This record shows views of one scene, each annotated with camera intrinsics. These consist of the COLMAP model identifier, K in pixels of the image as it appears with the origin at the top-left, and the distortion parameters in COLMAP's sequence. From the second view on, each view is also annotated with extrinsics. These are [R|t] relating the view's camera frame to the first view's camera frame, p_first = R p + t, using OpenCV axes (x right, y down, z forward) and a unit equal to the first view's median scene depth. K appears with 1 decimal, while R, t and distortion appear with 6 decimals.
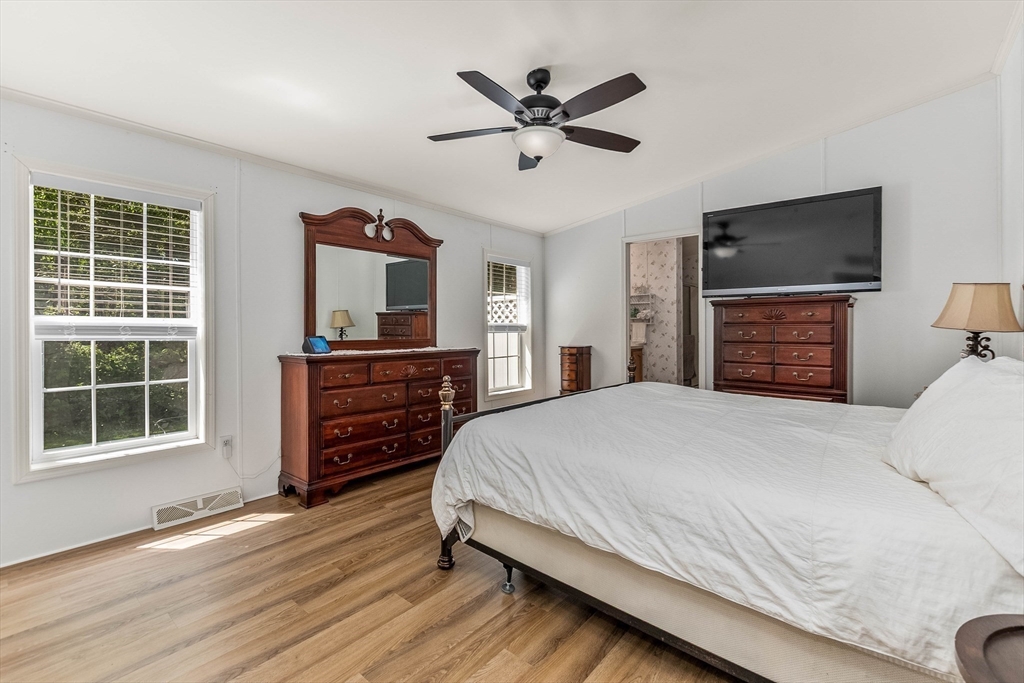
lens RADIAL K [[444.4, 0, 503.0], [0, 444.4, 336.6], [0, 0, 1]] dist [-0.001584, -0.000008]
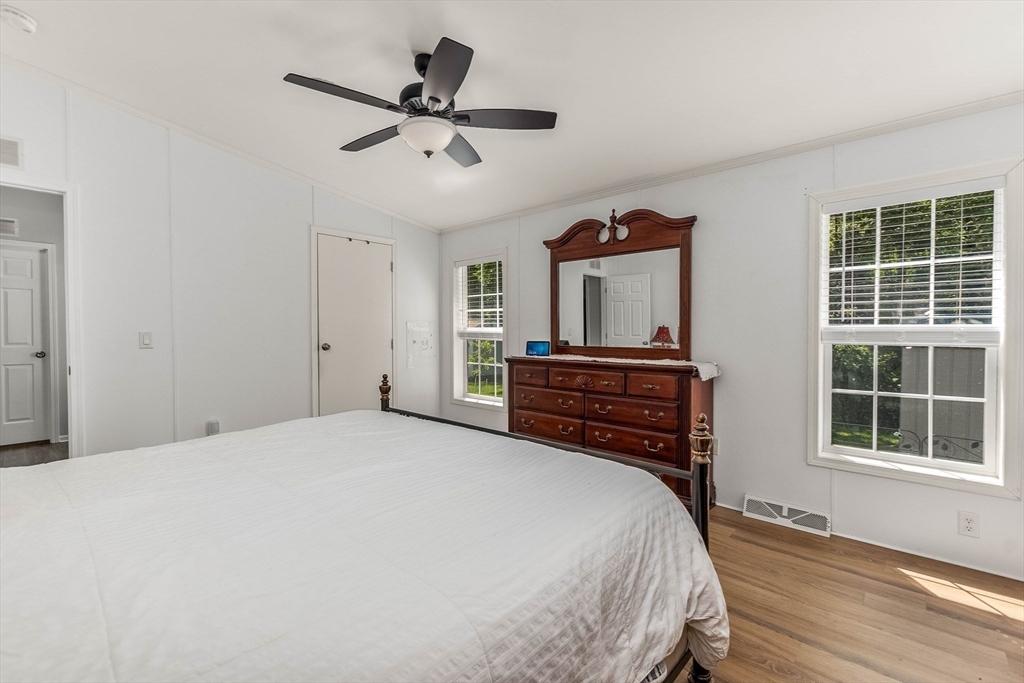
lens RADIAL K [[444.4, 0, 503.0], [0, 444.4, 336.6], [0, 0, 1]] dist [-0.001584, -0.000008]
pose [[-0.057930, 0.008462, -0.998285, 0.204726], [-0.027287, 0.999577, 0.010056, -0.005351], [0.997948, 0.027823, -0.057675, 0.245229]]
